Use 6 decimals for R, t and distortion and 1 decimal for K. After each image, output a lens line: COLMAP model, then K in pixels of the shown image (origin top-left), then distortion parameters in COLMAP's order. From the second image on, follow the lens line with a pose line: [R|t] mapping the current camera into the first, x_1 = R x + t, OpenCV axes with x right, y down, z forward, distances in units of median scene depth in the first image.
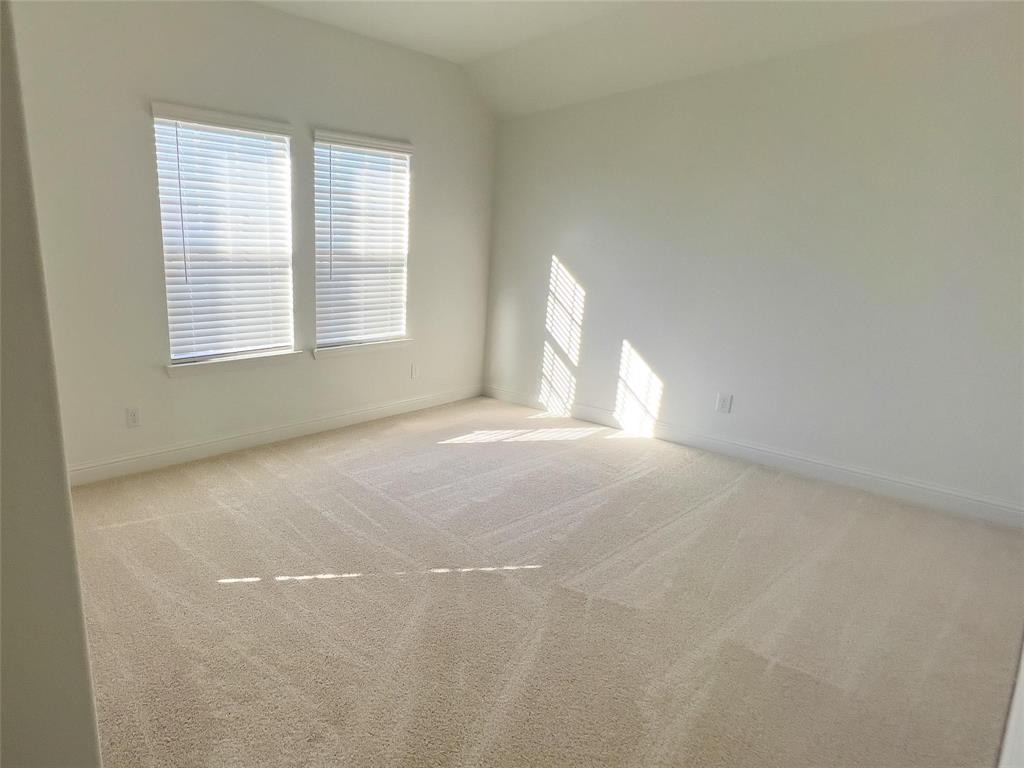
lens RADIAL K [[425.6, 0, 512.0], [0, 425.6, 384.0], [0, 0, 1]] dist [-0.000644, 0.000223]
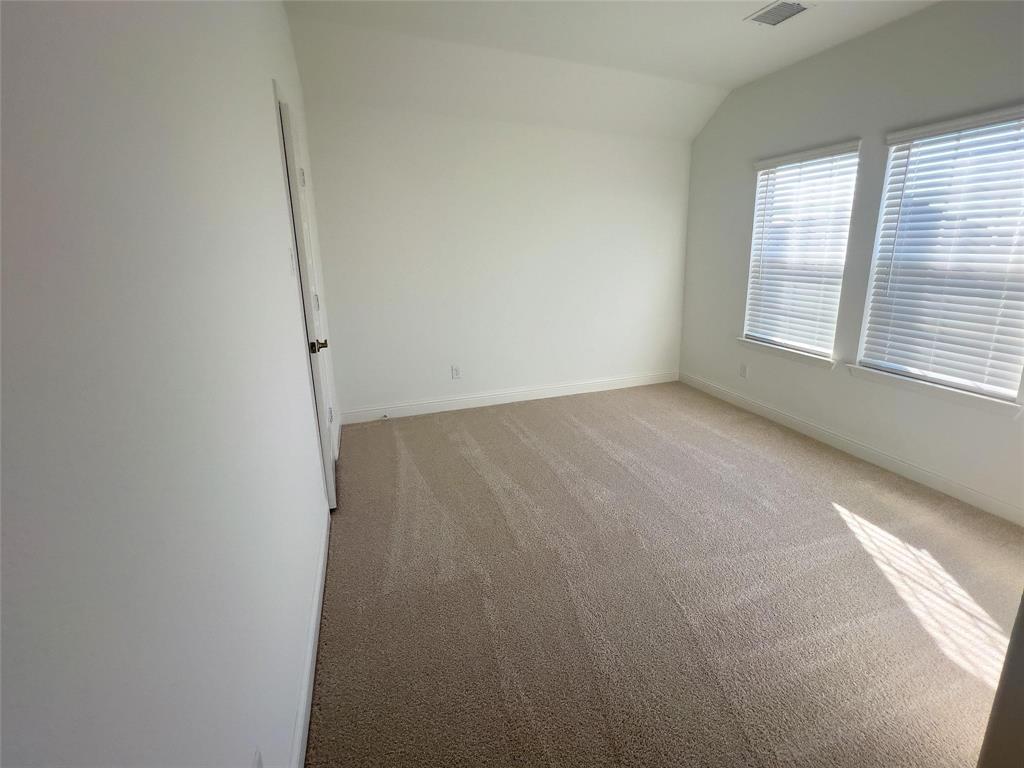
lens RADIAL K [[425.6, 0, 512.0], [0, 425.6, 384.0], [0, 0, 1]] dist [-0.000644, 0.000223]
pose [[-0.311345, 0.270585, -0.910960, 0.806040], [-0.305604, 0.879175, 0.365592, -0.197580], [0.899817, 0.392218, -0.191035, 0.638749]]
